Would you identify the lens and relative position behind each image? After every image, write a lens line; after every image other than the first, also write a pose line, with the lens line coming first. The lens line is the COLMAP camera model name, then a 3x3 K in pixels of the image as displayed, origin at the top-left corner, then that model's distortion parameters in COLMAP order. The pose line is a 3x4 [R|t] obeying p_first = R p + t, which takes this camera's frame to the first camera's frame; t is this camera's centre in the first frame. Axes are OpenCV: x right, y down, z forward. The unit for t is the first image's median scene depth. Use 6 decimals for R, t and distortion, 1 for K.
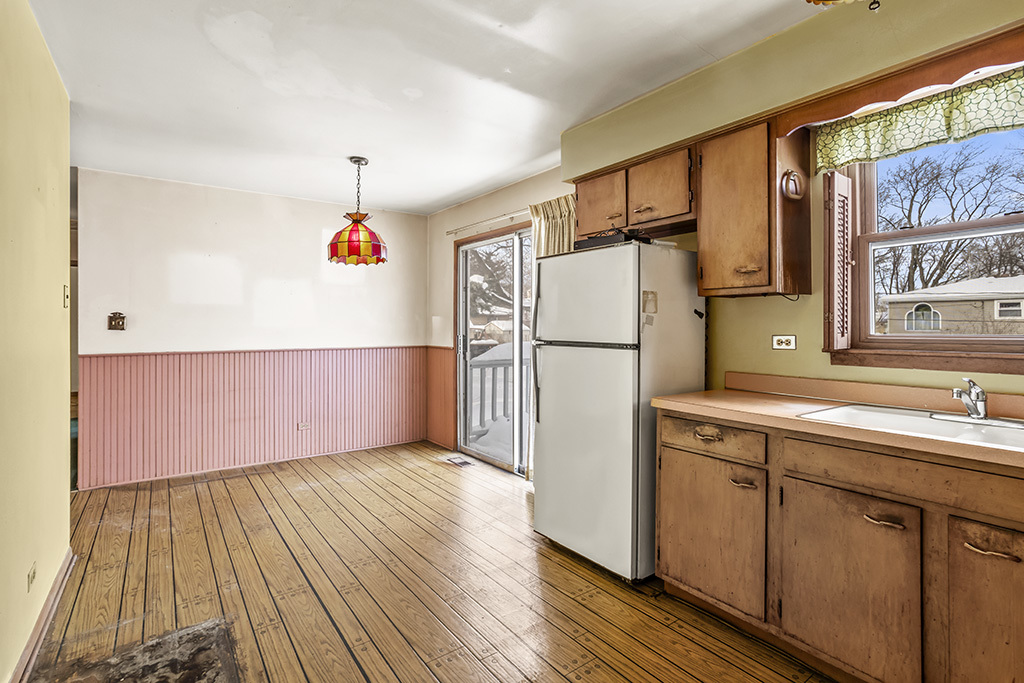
lens RADIAL K [[475.6, 0, 500.4], [0, 475.6, 328.9], [0, 0, 1]] dist [-0.095751, 0.057897]
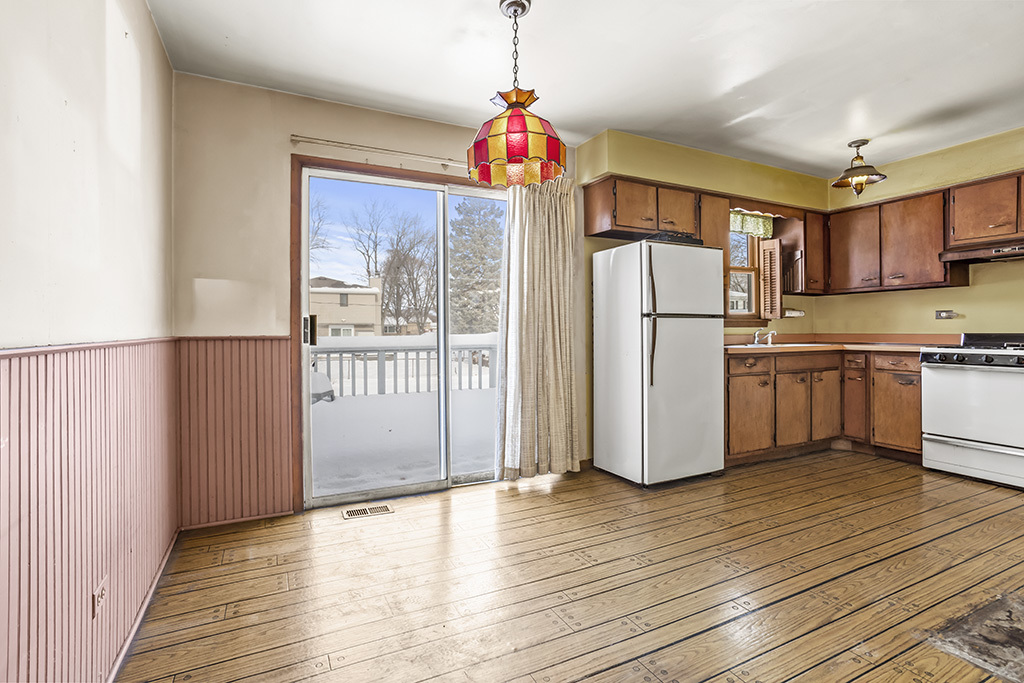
lens RADIAL K [[487.9, 0, 515.3], [0, 487.9, 329.3], [0, 0, 1]] dist [-0.047367, 0.032966]
pose [[0.174622, 0.000284, 0.984636, -1.582559], [0.009598, 0.999952, -0.001990, 0.085549], [-0.984589, 0.009798, 0.174611, 1.576191]]
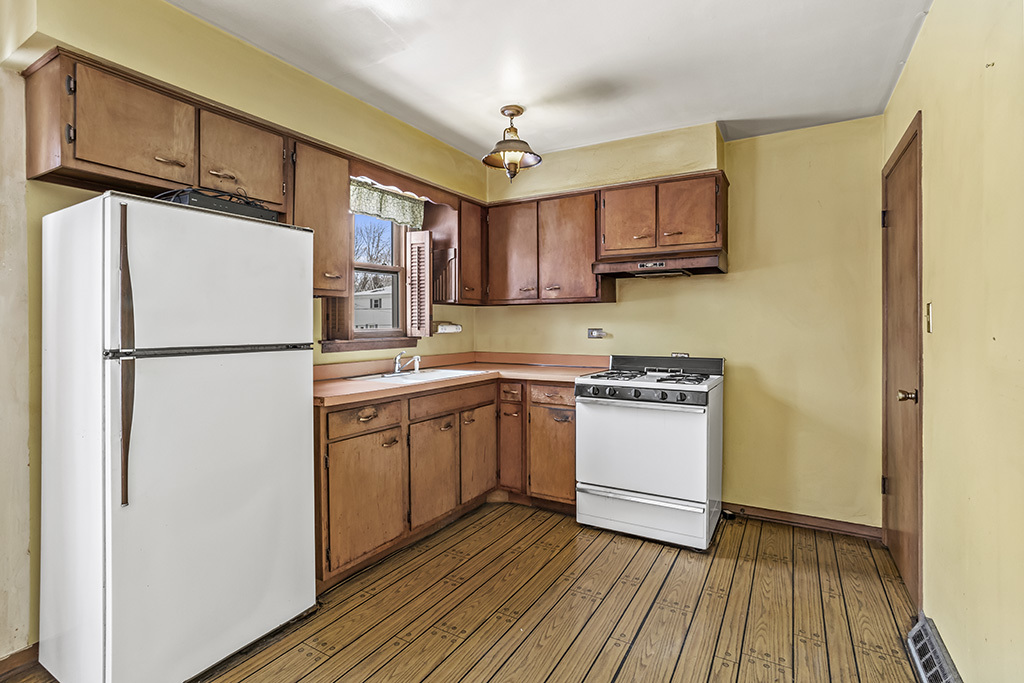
lens RADIAL K [[487.9, 0, 515.3], [0, 487.9, 329.3], [0, 0, 1]] dist [-0.047367, 0.032966]
pose [[-0.396636, -0.008509, 0.917937, -0.833731], [0.007959, 0.999888, 0.012707, -0.003702], [-0.917941, 0.012346, -0.396524, 1.148277]]
